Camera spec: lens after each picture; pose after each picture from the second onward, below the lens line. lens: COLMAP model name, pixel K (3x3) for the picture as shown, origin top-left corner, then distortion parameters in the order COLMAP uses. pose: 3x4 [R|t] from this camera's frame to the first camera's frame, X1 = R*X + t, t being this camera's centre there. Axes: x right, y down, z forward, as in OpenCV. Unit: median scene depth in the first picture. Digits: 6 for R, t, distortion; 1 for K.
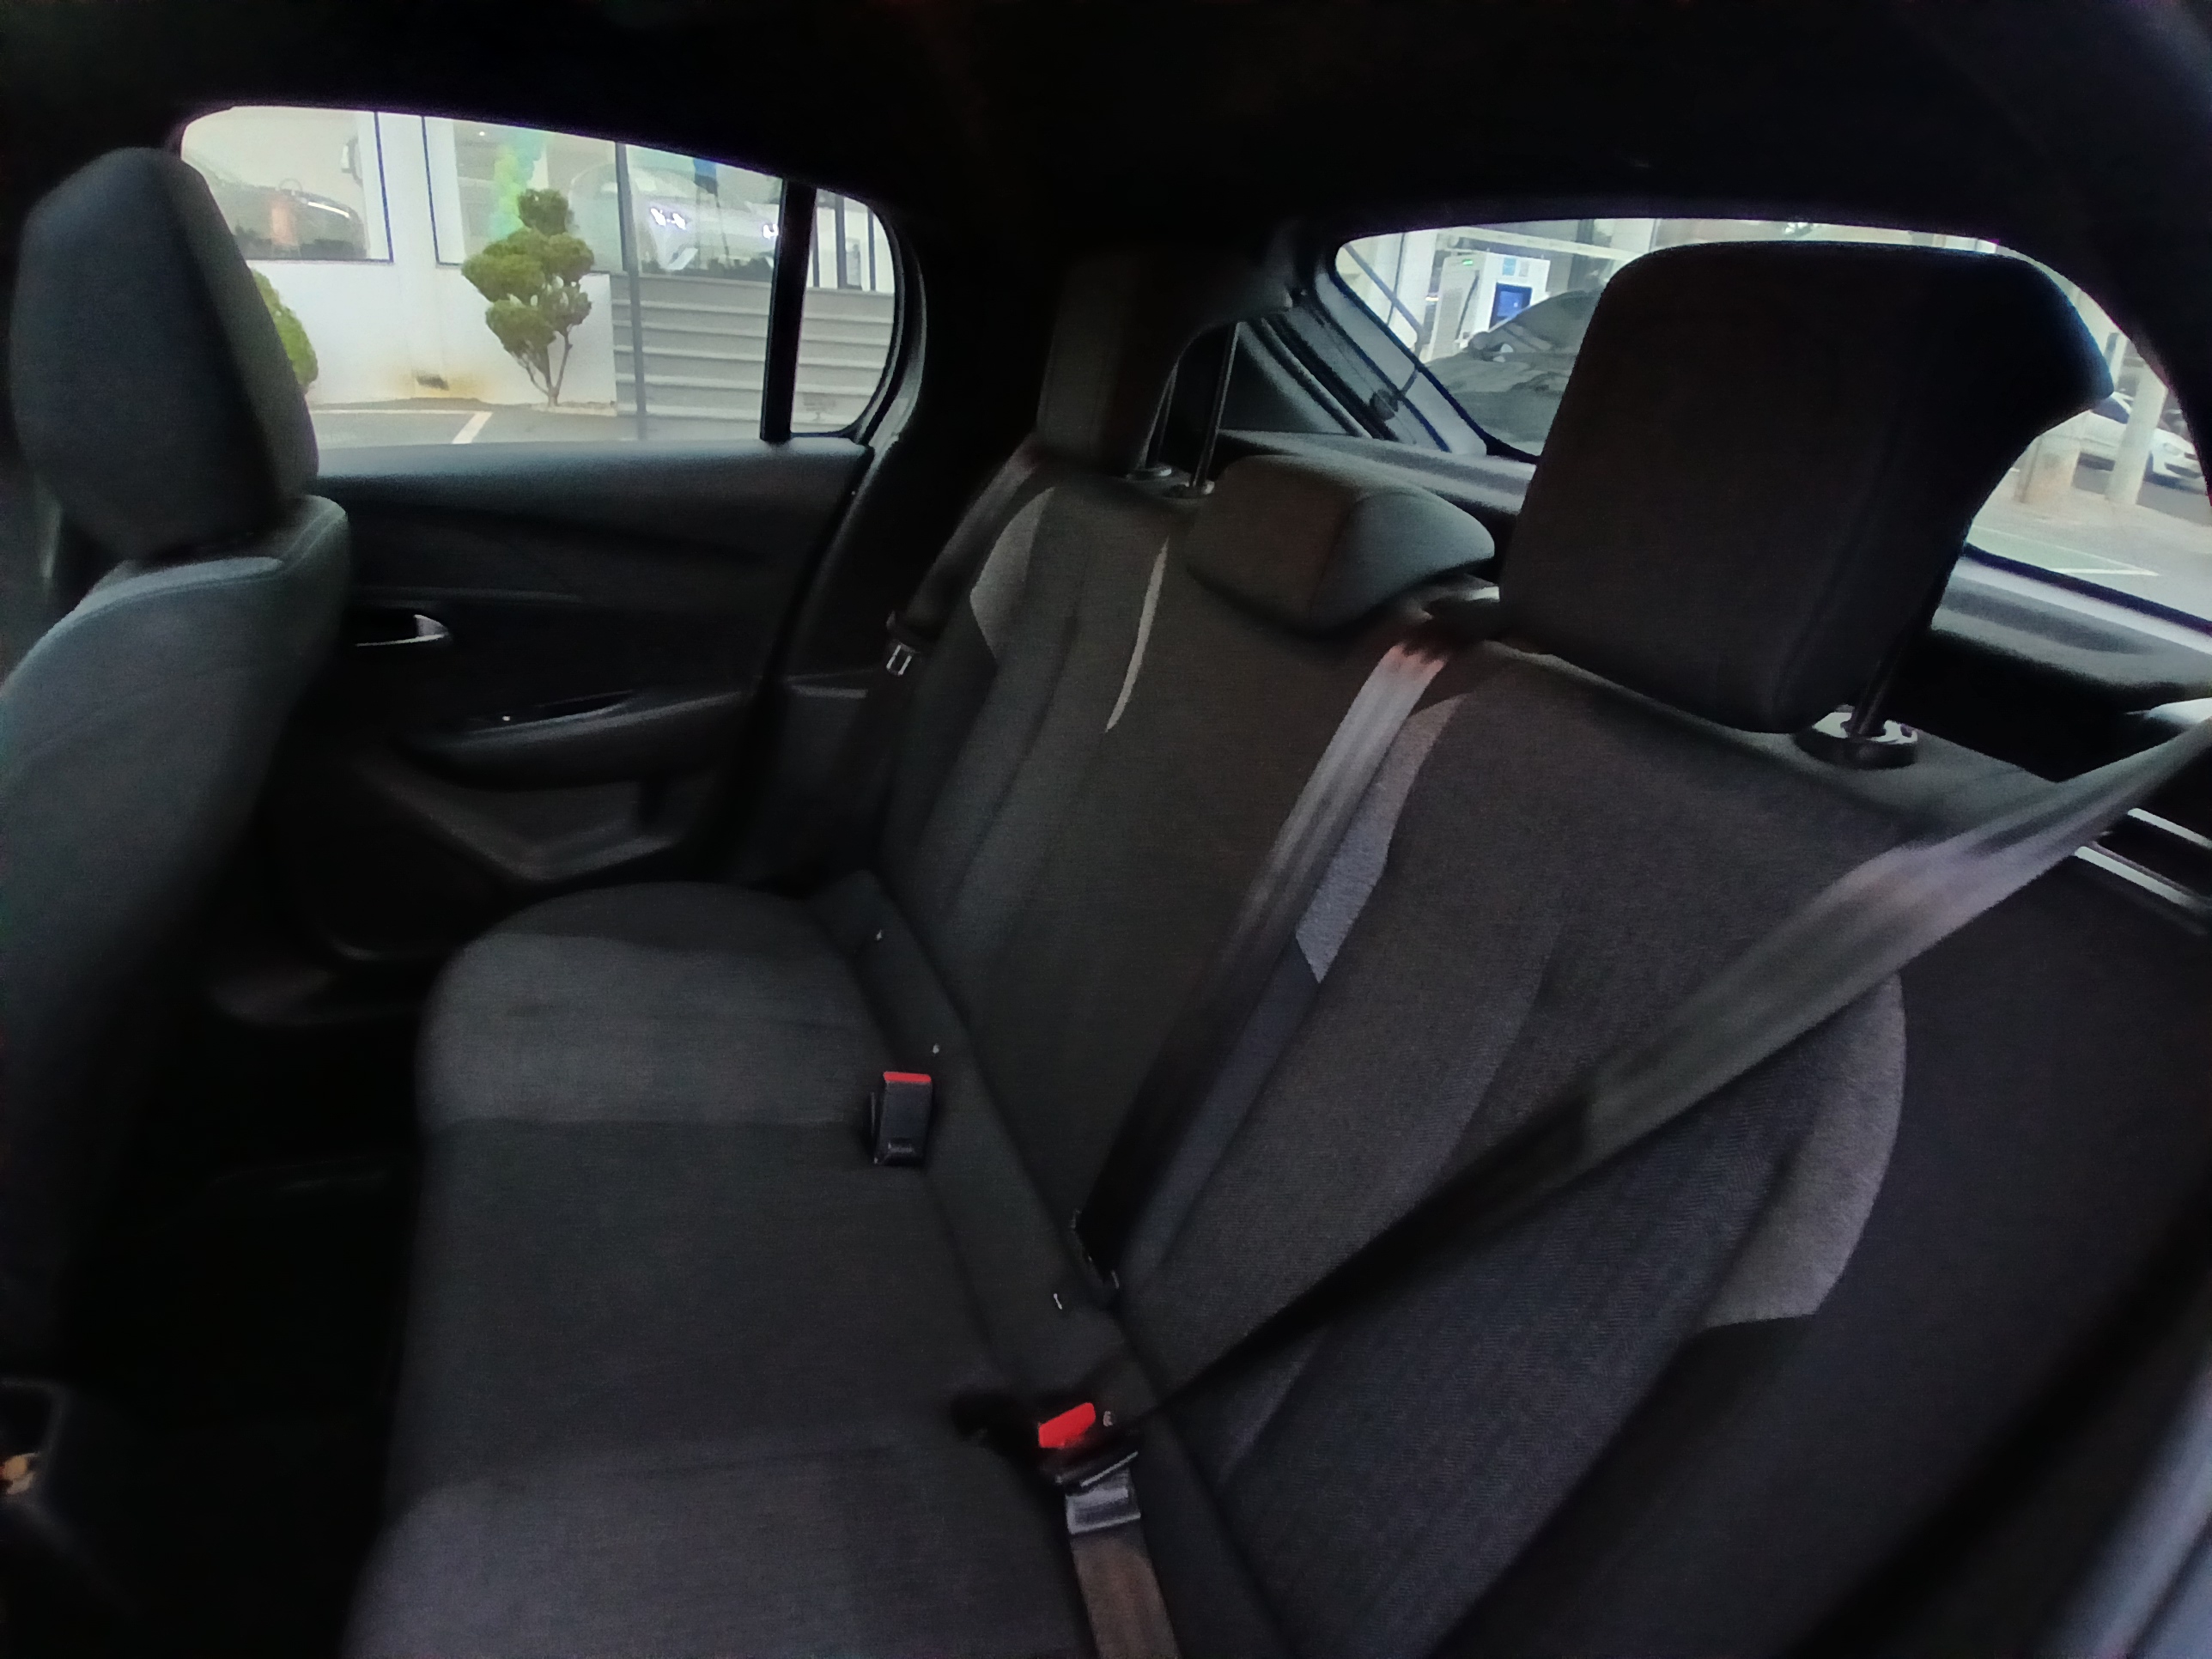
lens RADIAL K [[1116.4, 0, 1157.4], [0, 1116.4, 844.2], [0, 0, 1]] dist [-0.045116, -0.013073]
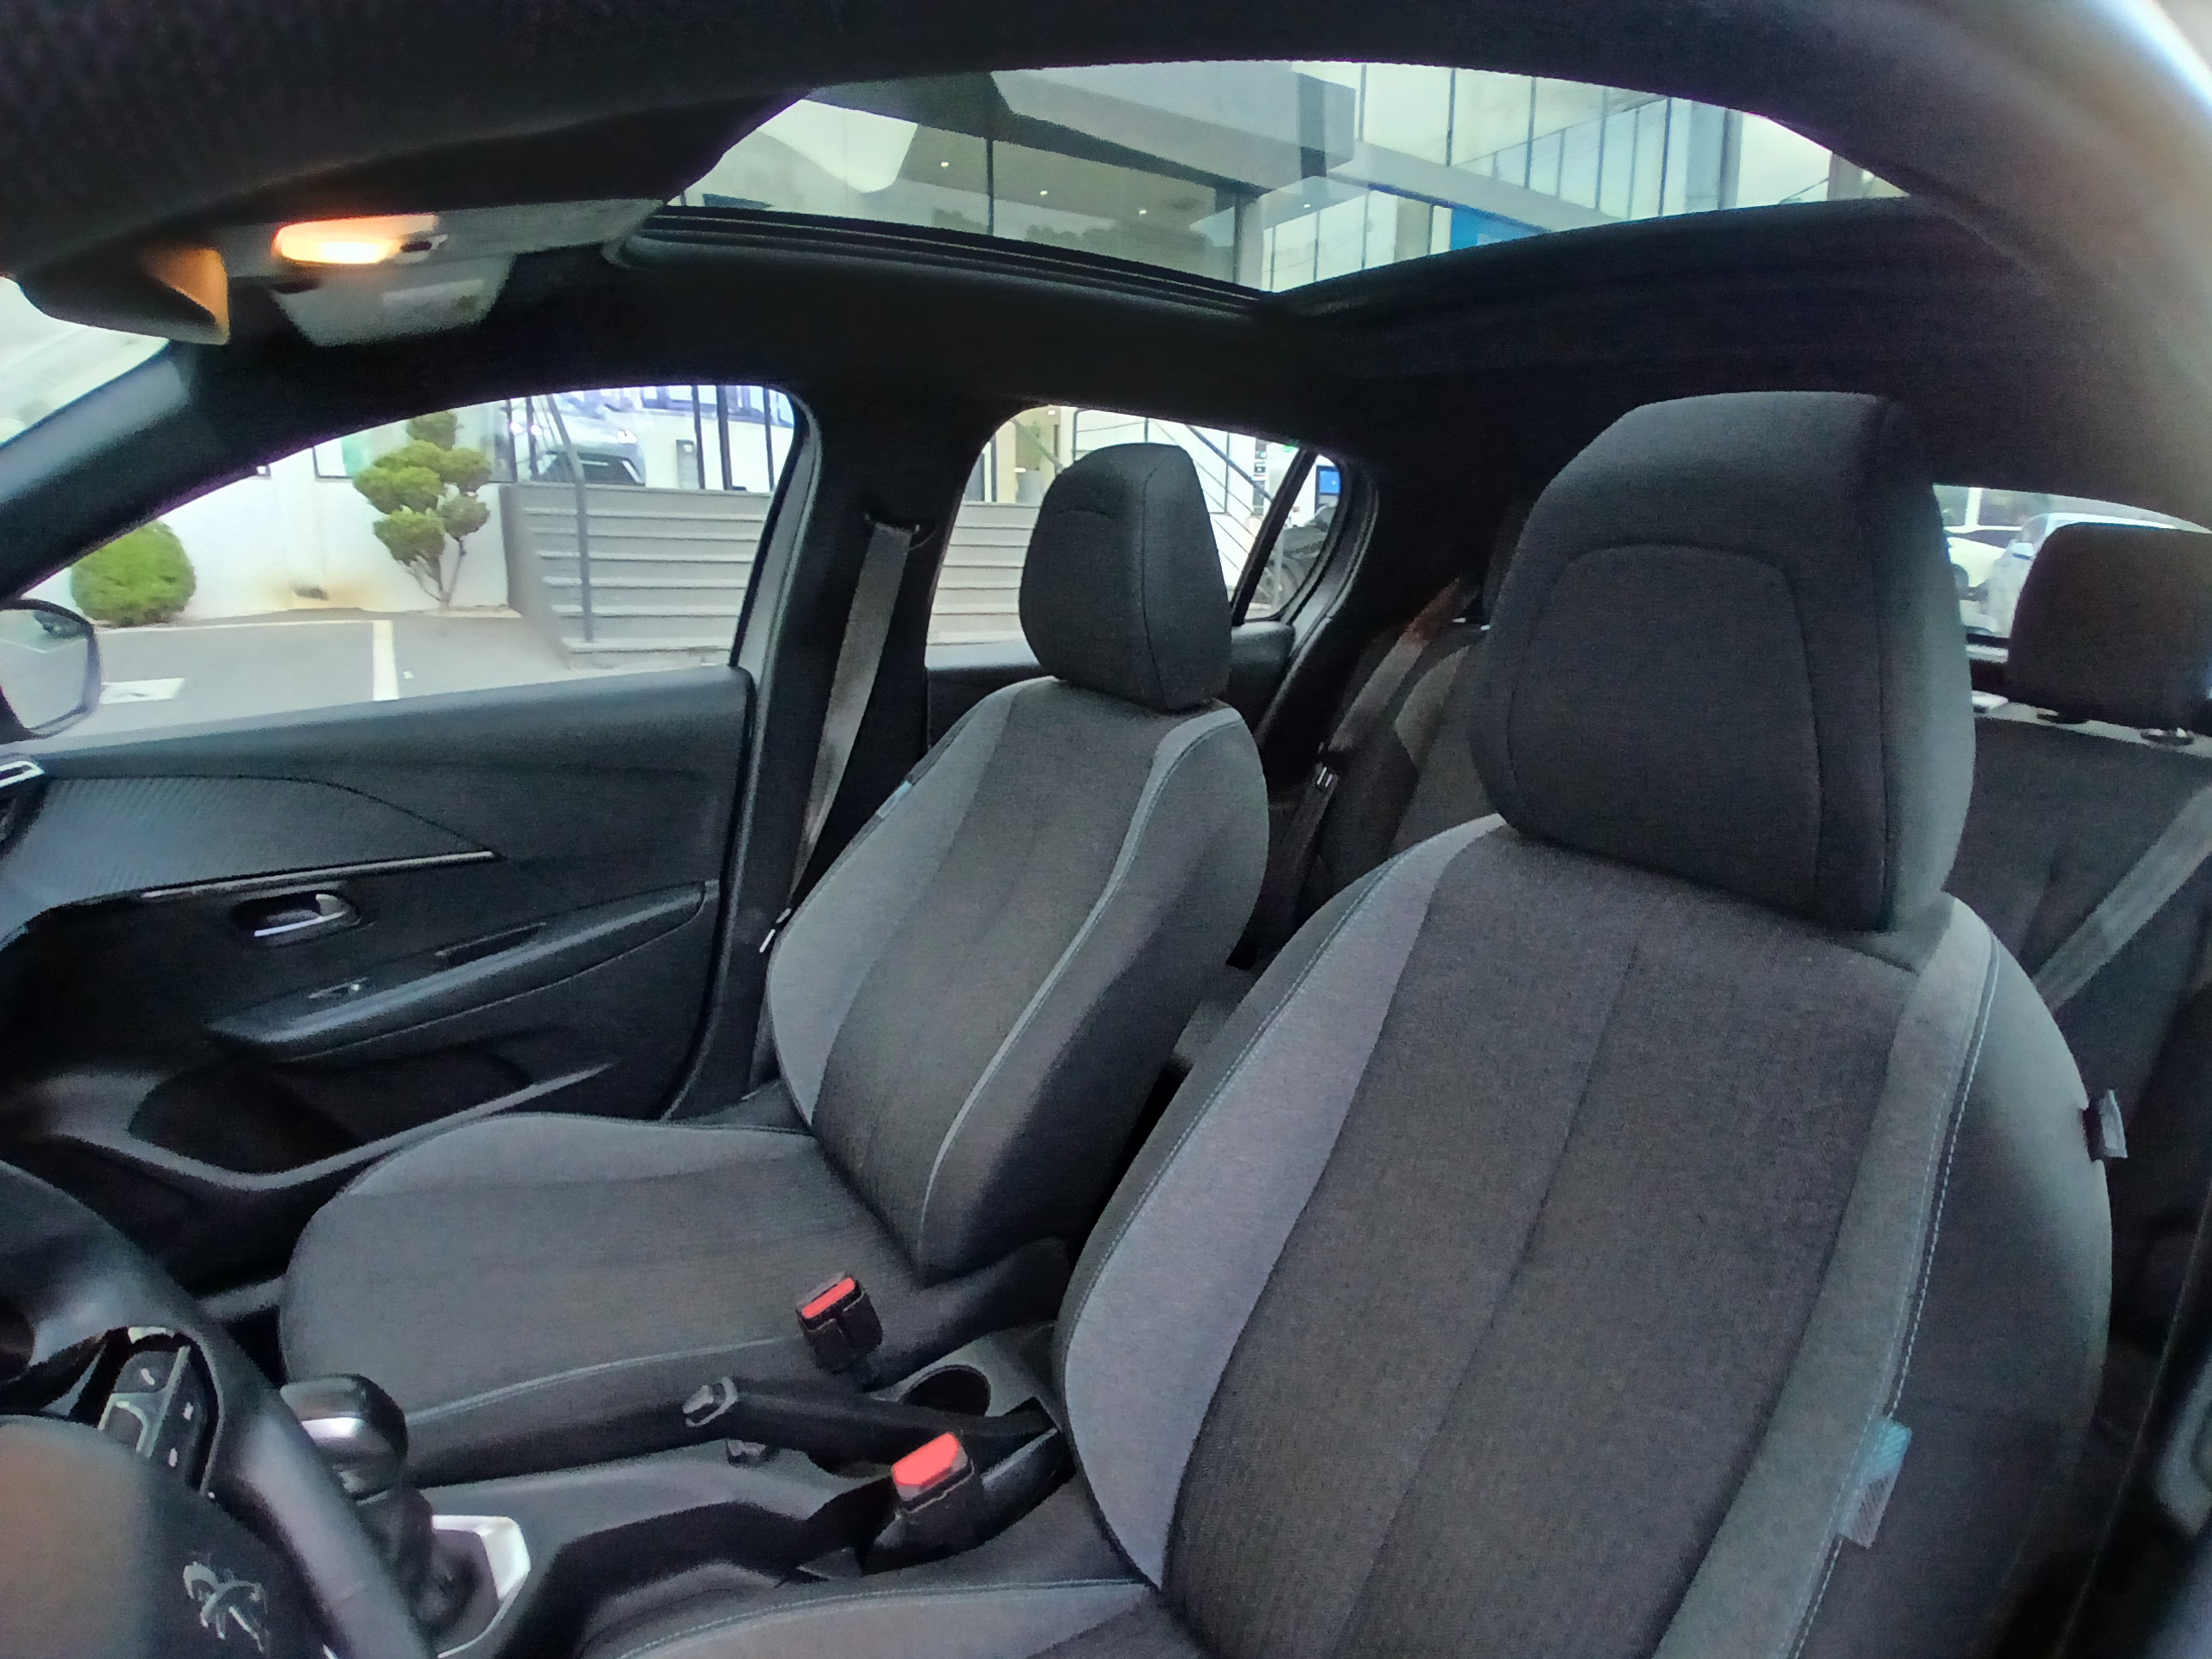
lens RADIAL K [[1116.4, 0, 1153.2], [0, 1116.4, 836.6], [0, 0, 1]] dist [-0.045116, -0.013073]
pose [[0.978159, -0.091231, 0.186765, -0.128346], [0.117421, 0.983954, -0.134339, 0.012853], [-0.171512, 0.153335, 0.973176, -0.055154]]
